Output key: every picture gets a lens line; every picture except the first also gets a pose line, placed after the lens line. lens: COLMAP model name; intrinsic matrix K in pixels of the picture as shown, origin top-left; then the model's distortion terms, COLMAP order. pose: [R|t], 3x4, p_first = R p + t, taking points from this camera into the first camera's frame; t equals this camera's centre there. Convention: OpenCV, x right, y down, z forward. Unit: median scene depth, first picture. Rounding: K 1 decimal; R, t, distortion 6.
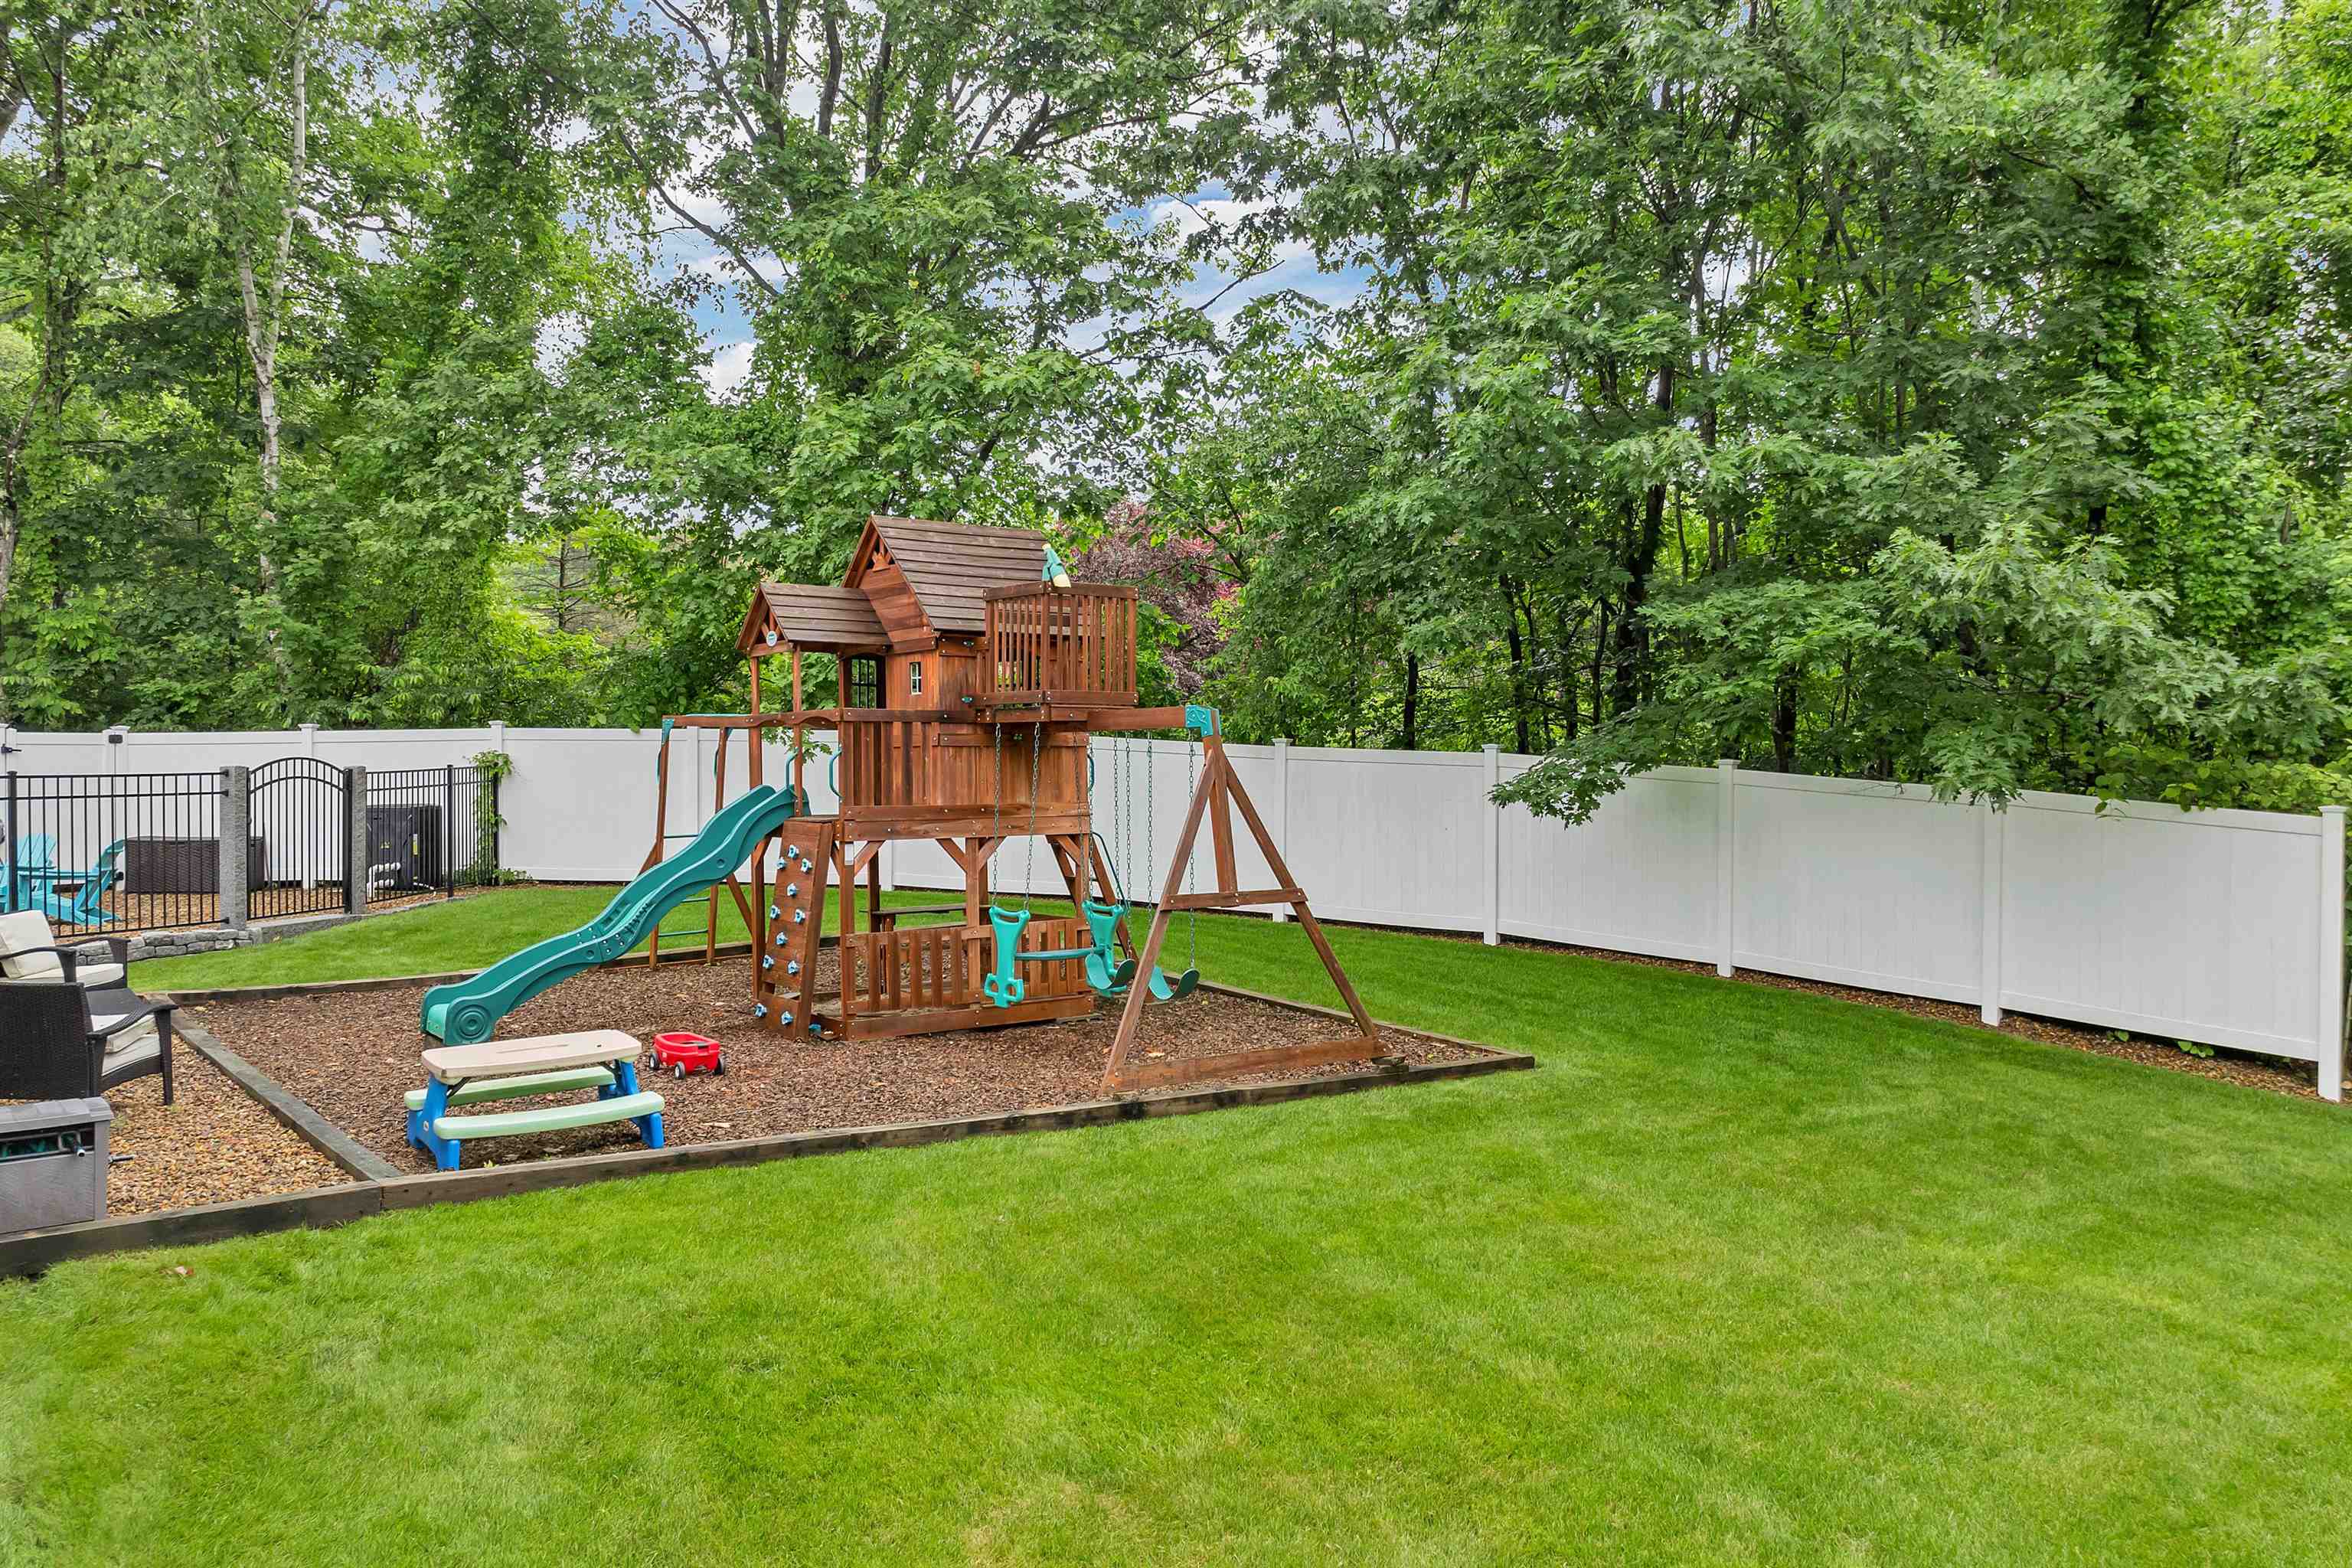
lens RADIAL K [[1685.8, 0, 1162.2], [0, 1685.8, 769.4], [0, 0, 1]] dist [-0.036607, 0.005596]
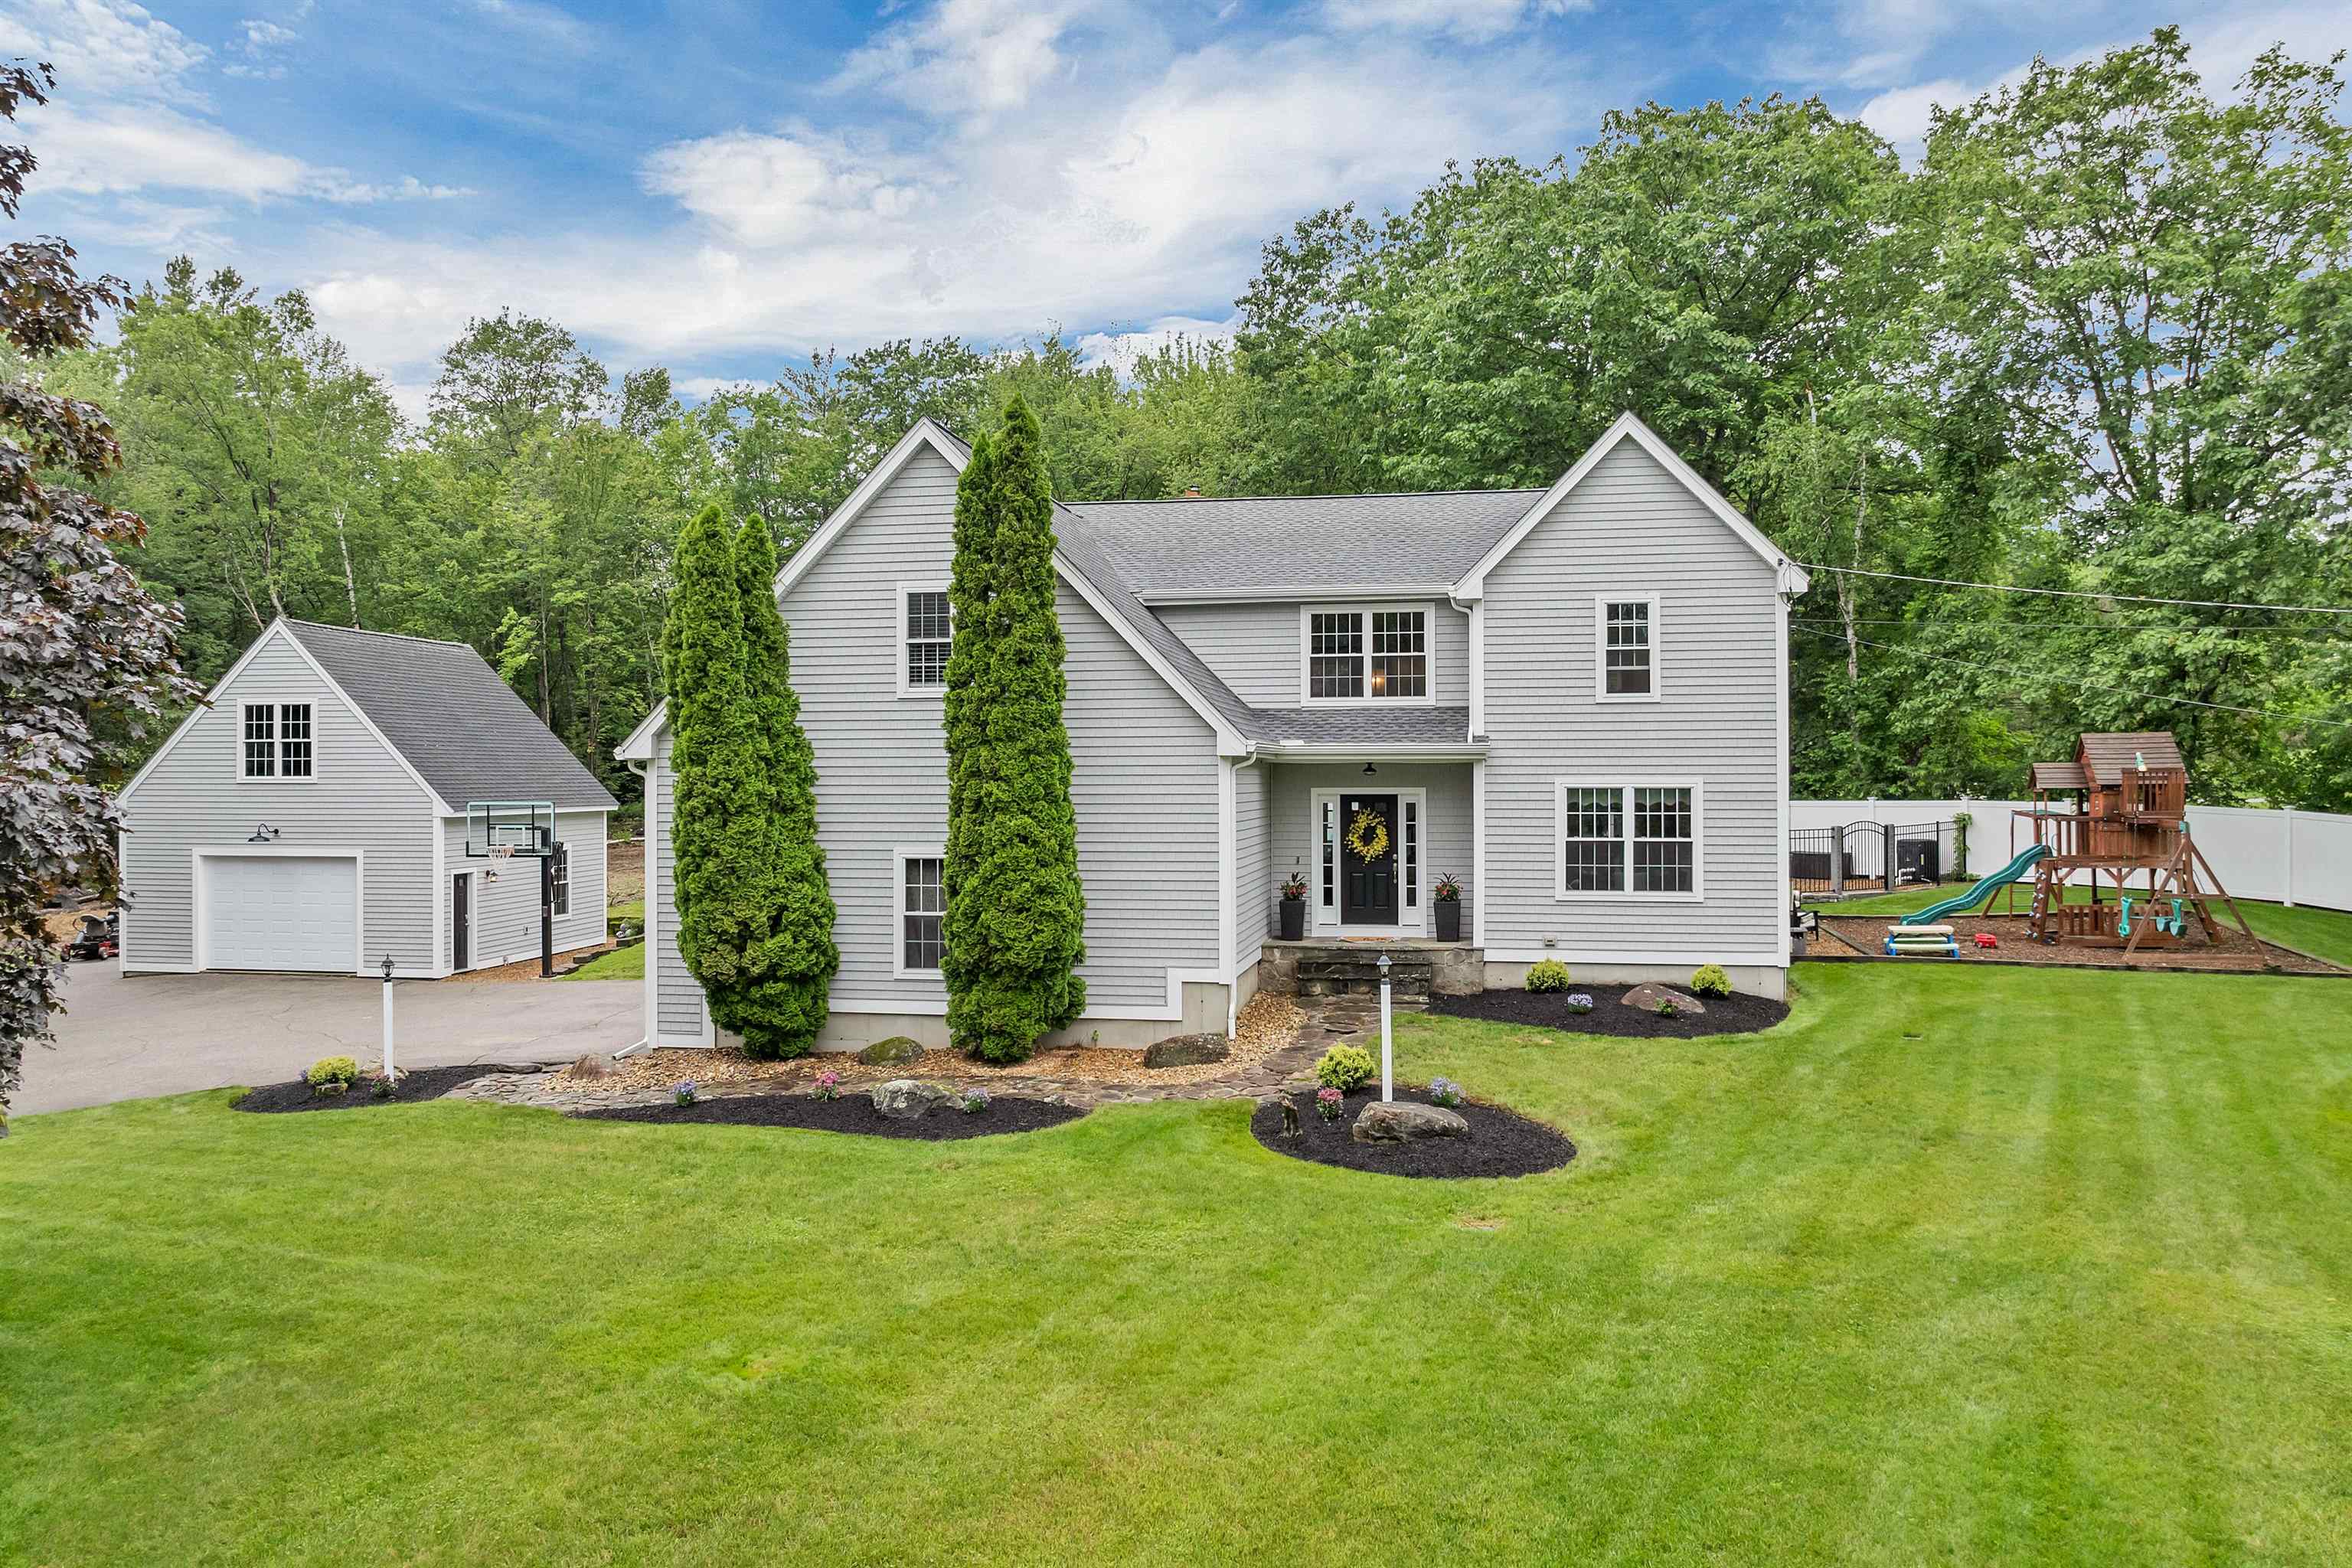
lens RADIAL K [[1685.8, 0, 1162.1], [0, 1685.8, 781.0], [0, 0, 1]] dist [-0.036607, 0.005596]
pose [[0.628772, -0.002112, -0.777587, 0.606425], [0.008661, 0.999953, 0.004287, -0.073570], [0.777542, -0.009430, 0.628761, -1.086765]]
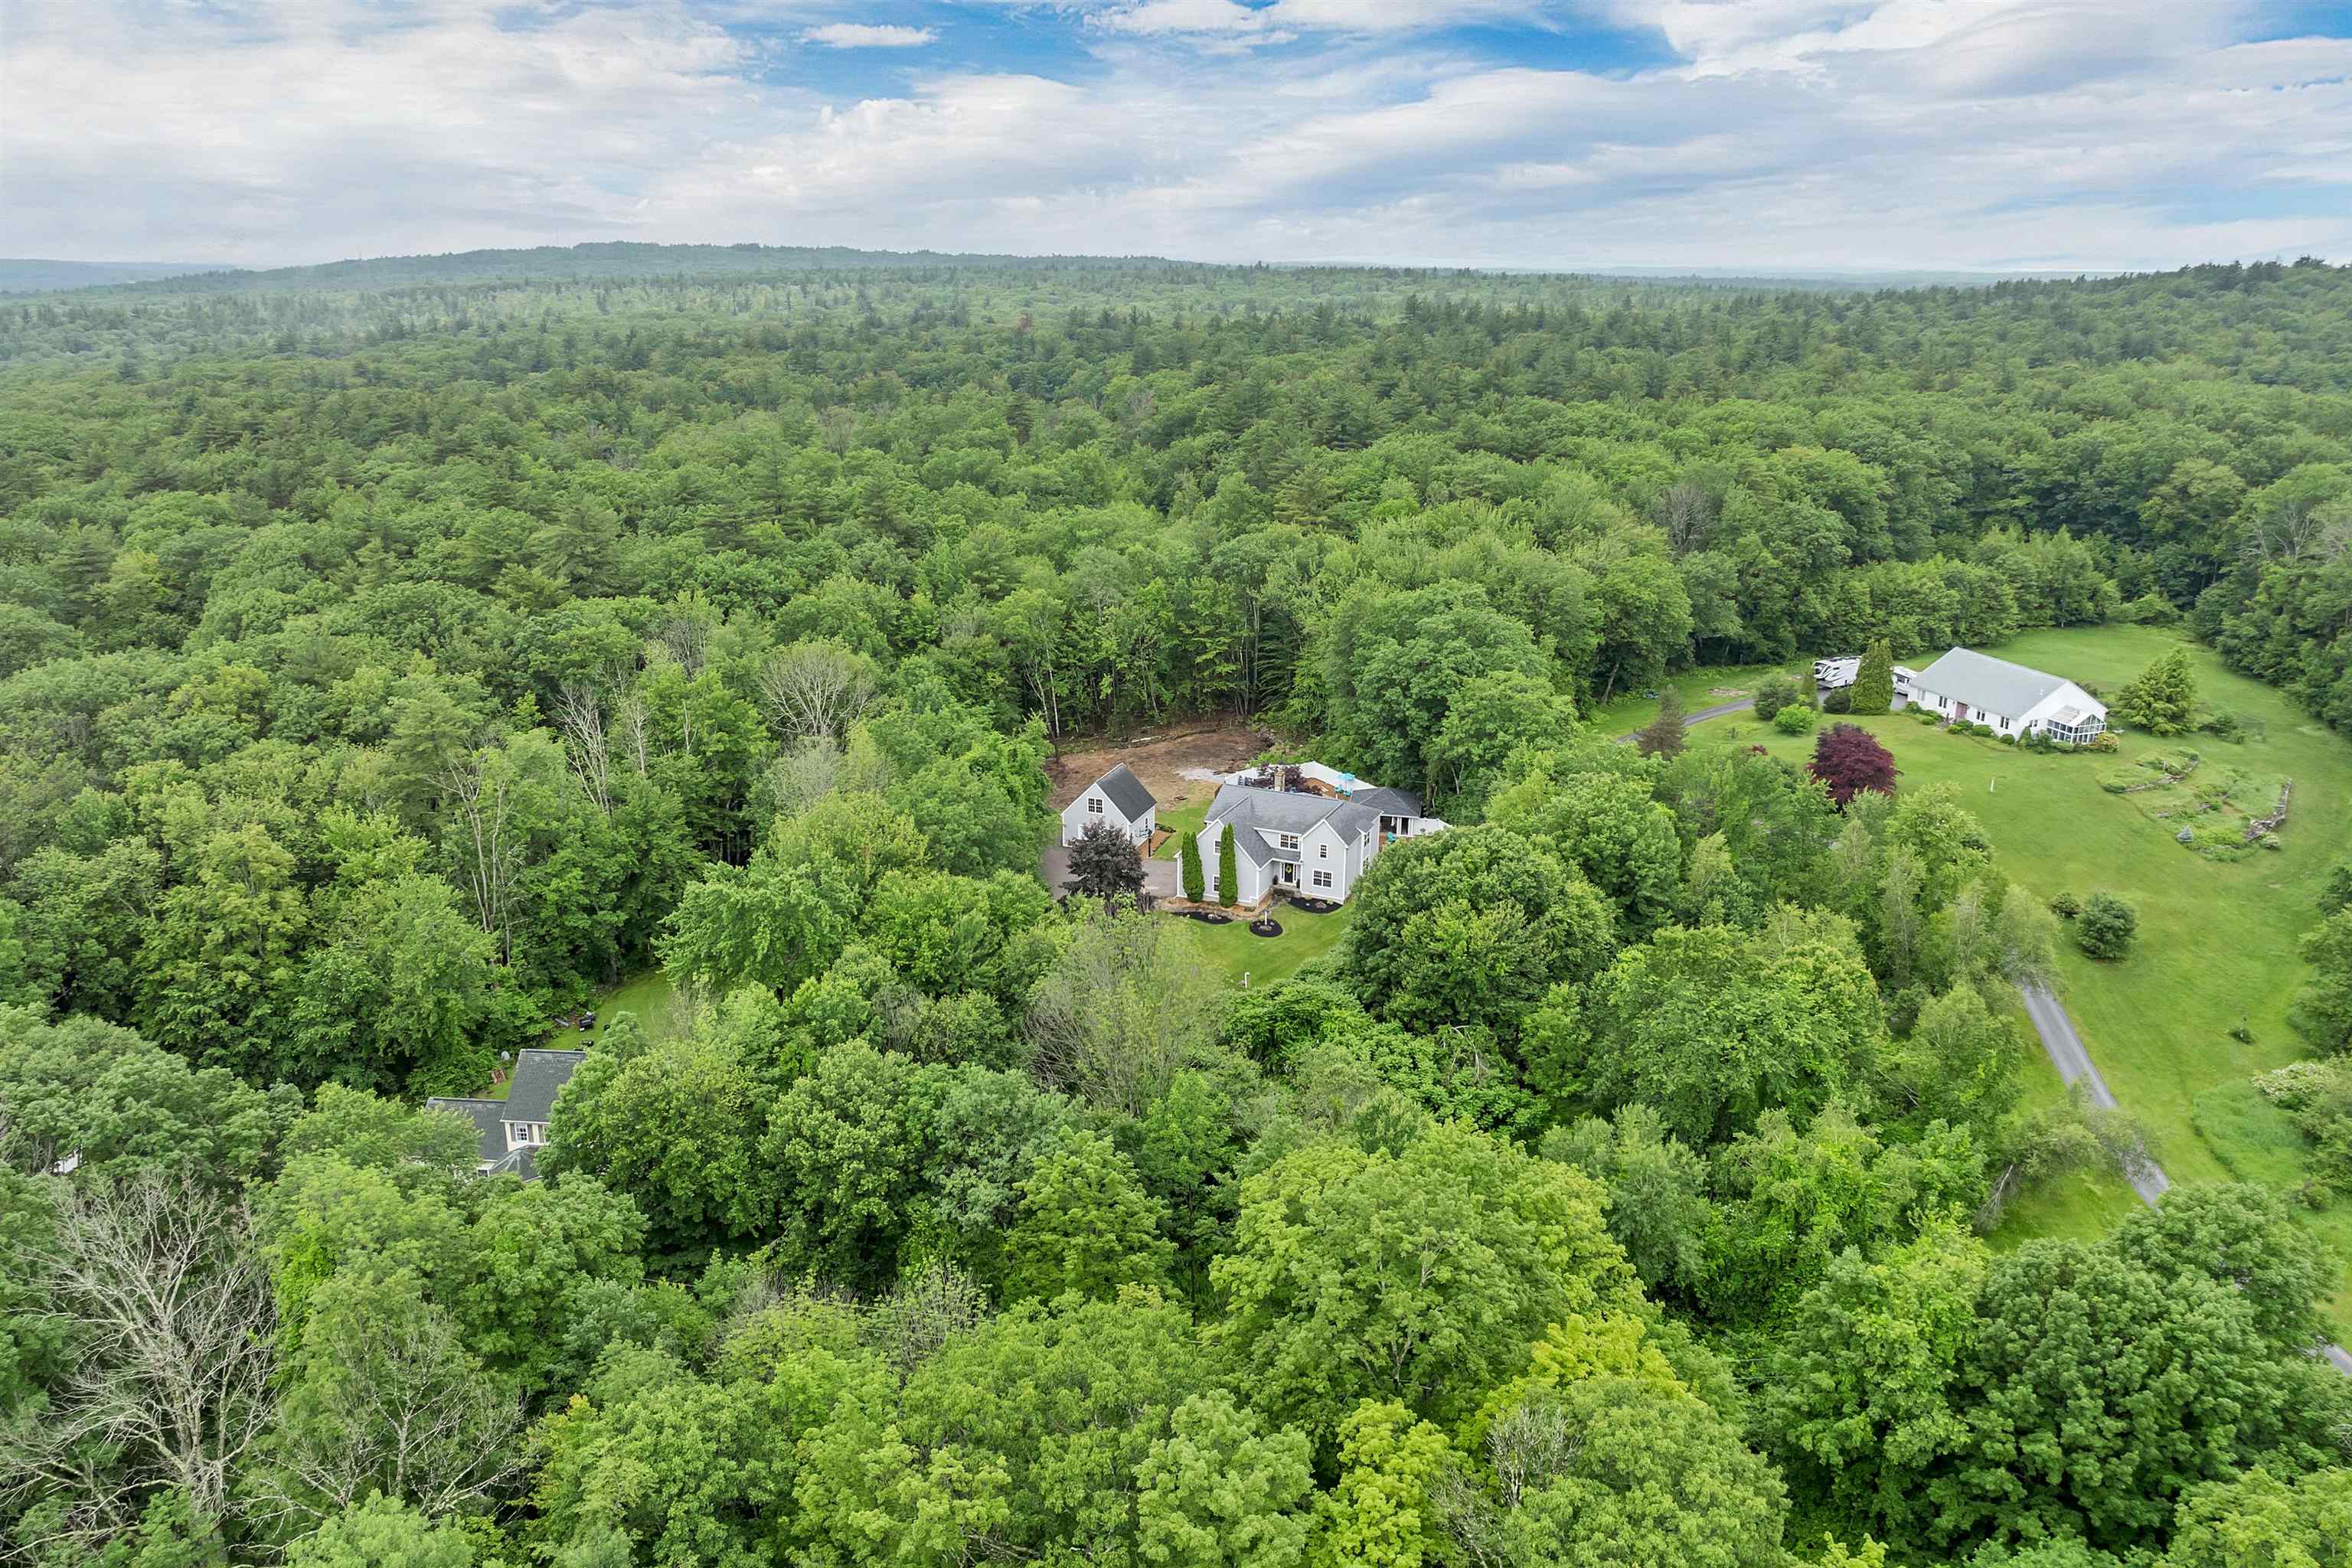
lens RADIAL K [[1685.8, 0, 1175.2], [0, 1685.8, 779.5], [0, 0, 1]] dist [-0.036607, 0.005596]
pose [[0.440879, 0.271153, -0.855629, 7.030414], [0.000332, 0.953228, 0.302253, -3.261437], [0.897566, -0.133542, 0.420168, -4.371146]]
